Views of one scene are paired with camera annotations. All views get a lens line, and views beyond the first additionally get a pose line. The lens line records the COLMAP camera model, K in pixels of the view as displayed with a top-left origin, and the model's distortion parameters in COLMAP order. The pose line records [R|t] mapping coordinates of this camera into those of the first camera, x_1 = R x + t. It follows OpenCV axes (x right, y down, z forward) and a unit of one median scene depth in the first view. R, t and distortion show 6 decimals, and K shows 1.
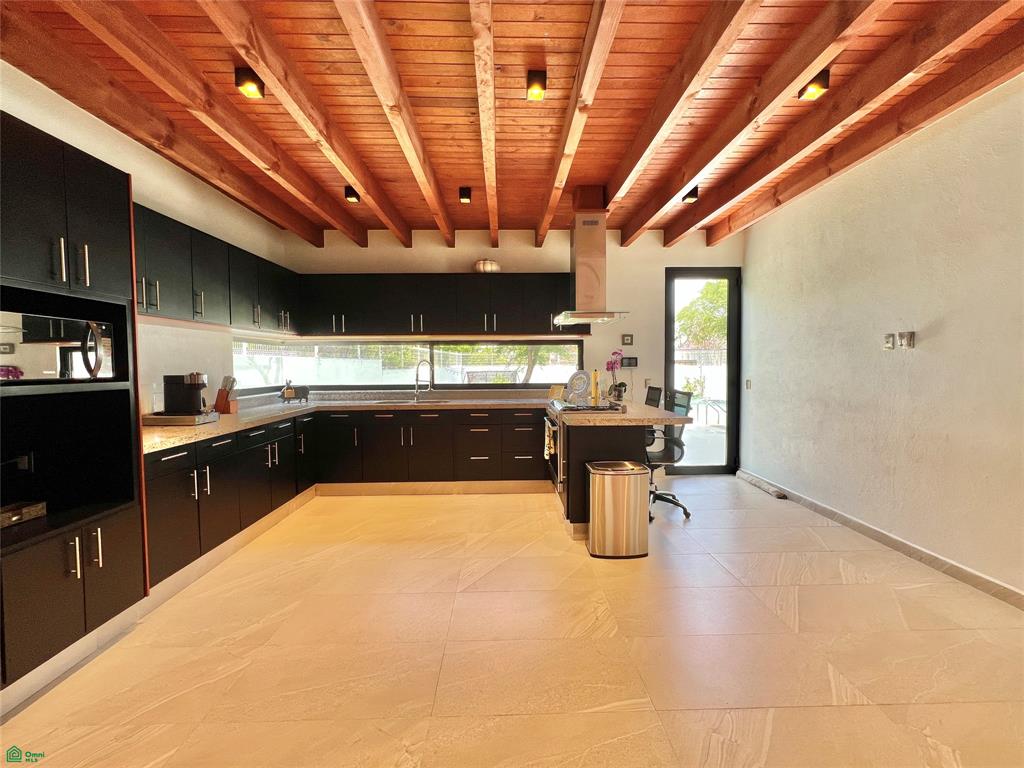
lens RADIAL K [[410.5, 0, 512.3], [0, 410.5, 380.7], [0, 0, 1]] dist [-0.001364, 0.000378]
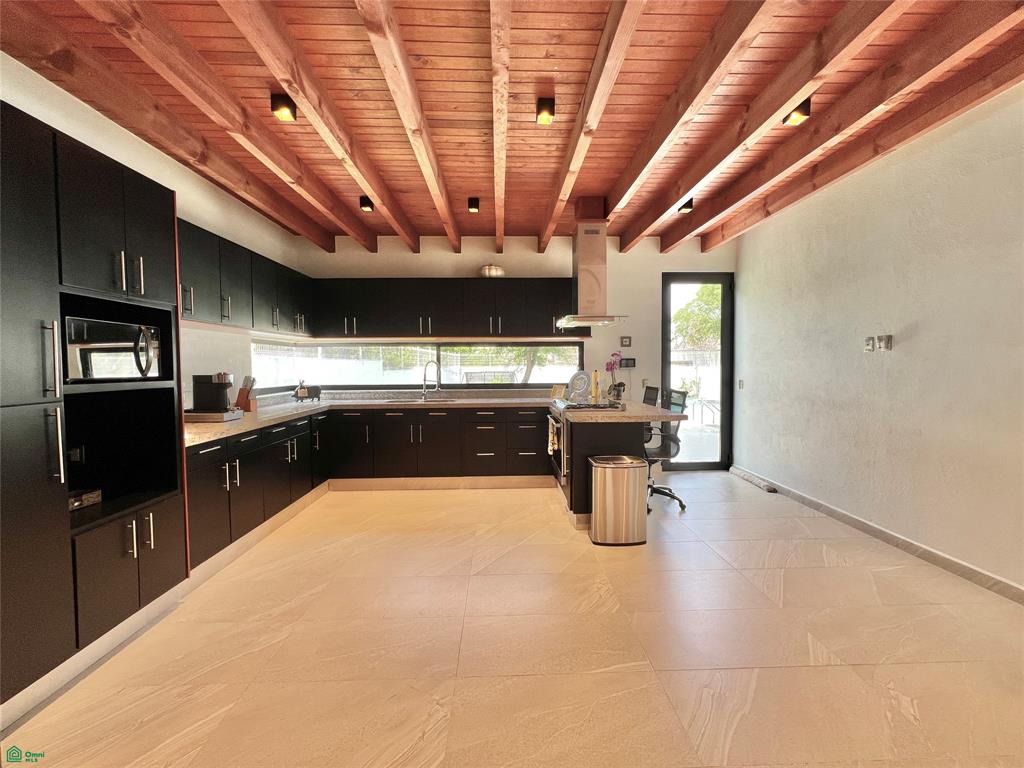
lens RADIAL K [[410.5, 0, 512.3], [0, 410.5, 380.7], [0, 0, 1]] dist [-0.001364, 0.000378]
pose [[0.999968, 0.000419, 0.008016, -0.025953], [-0.000406, 0.999999, -0.001627, 0.002494], [-0.008017, 0.001624, 0.999967, -0.064898]]
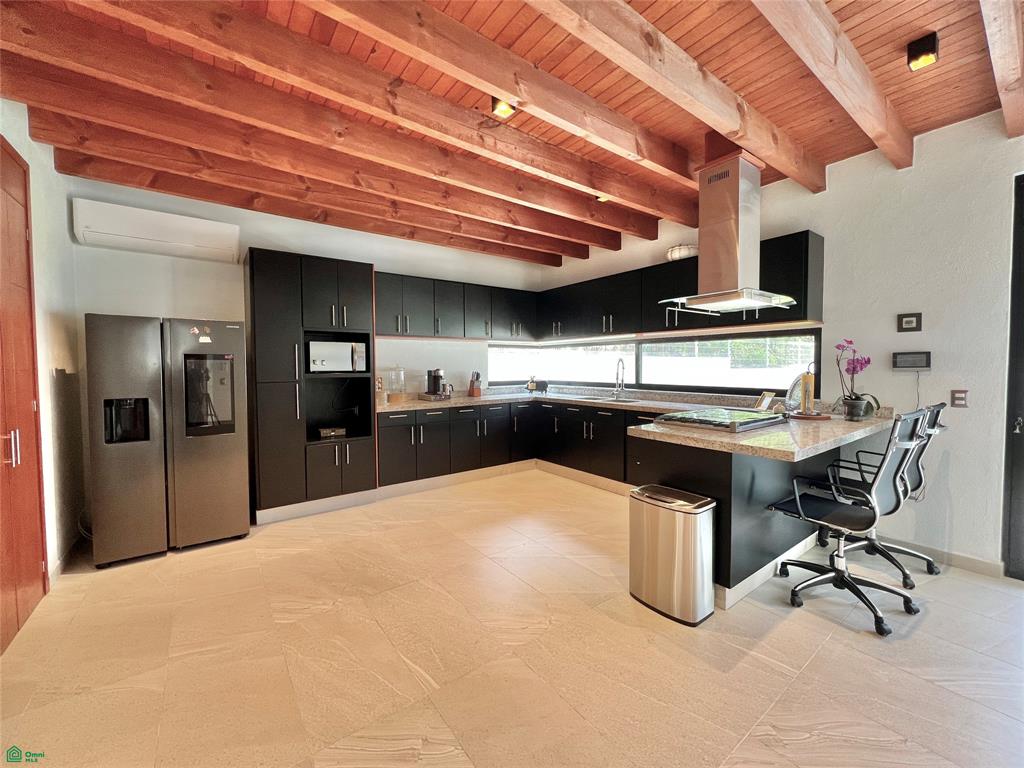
lens RADIAL K [[410.5, 0, 512.3], [0, 410.5, 380.7], [0, 0, 1]] dist [-0.001364, 0.000378]
pose [[0.579576, 0.034419, -0.814191, 0.650439], [-0.031049, 0.999315, 0.020143, -0.013586], [0.814326, 0.013605, 0.580248, 0.278858]]
